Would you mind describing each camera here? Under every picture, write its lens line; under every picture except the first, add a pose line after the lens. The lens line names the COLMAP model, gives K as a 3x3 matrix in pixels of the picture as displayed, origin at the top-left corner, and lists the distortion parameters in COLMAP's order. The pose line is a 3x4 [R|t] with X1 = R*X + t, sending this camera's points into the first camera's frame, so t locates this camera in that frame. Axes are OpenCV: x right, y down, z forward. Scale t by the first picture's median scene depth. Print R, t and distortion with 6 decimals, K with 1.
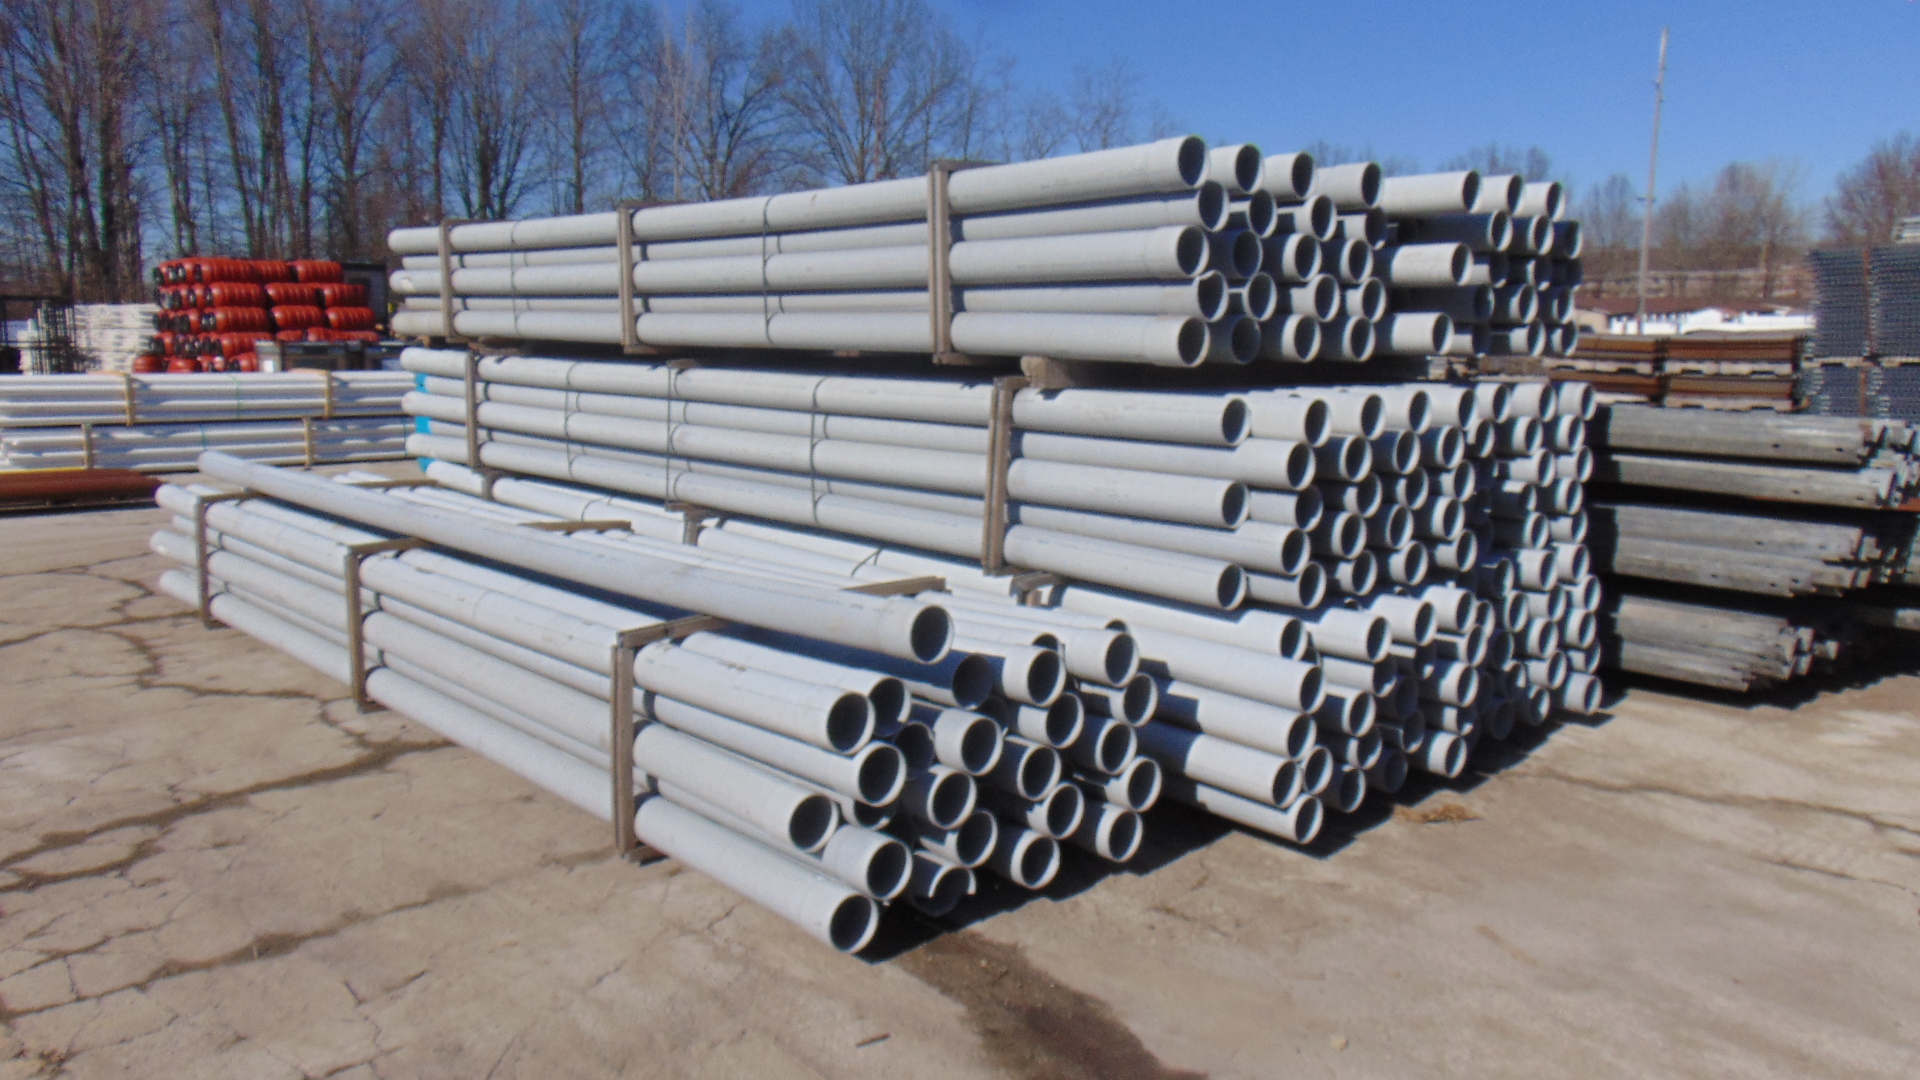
lens RADIAL K [[1453.5, 0, 949.9], [0, 1453.5, 546.6], [0, 0, 1]] dist [-0.005417, 0.078309]
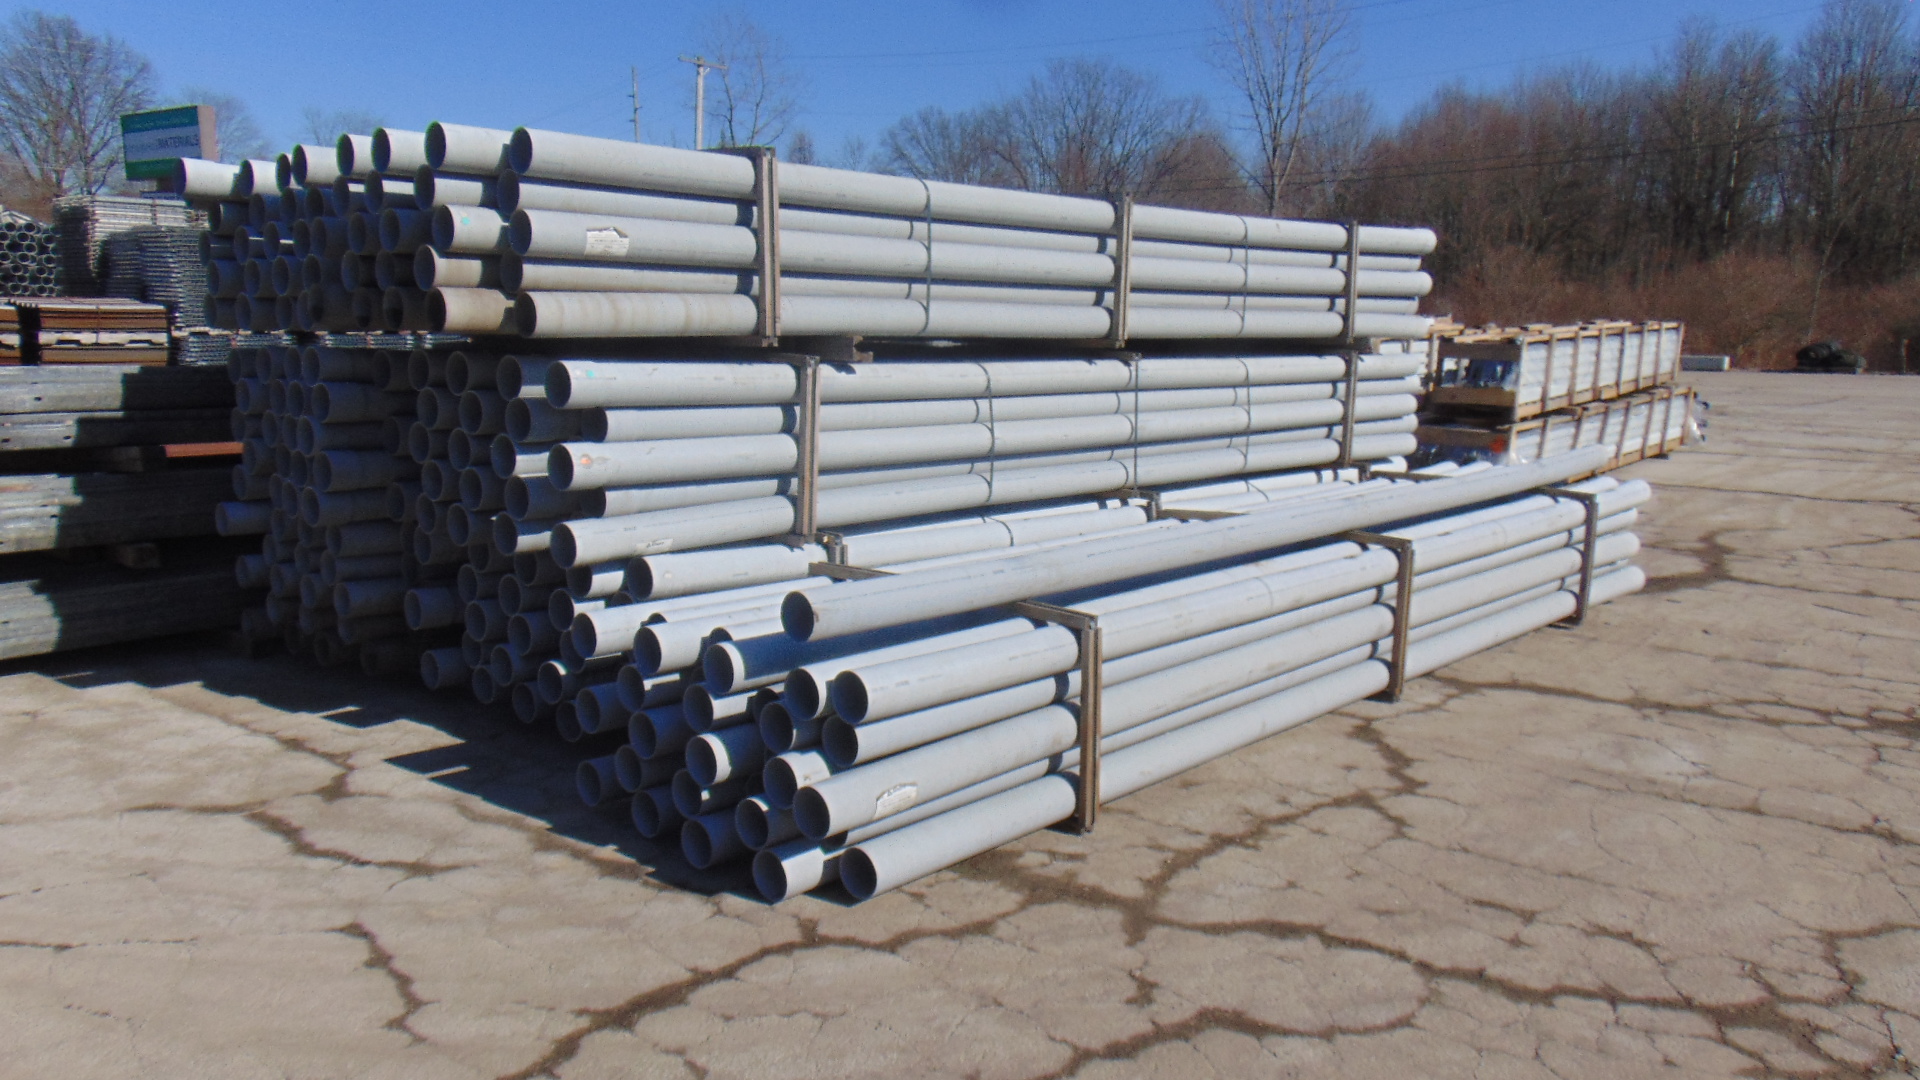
lens RADIAL K [[1440.8, 0, 948.5], [0, 1440.8, 535.4], [0, 0, 1]] dist [-0.024677, 0.093359]
pose [[-0.104292, -0.161362, 0.981369, -1.216258], [0.134361, 0.975418, 0.174662, -0.199394], [-0.985429, 0.150074, -0.080048, 1.237397]]
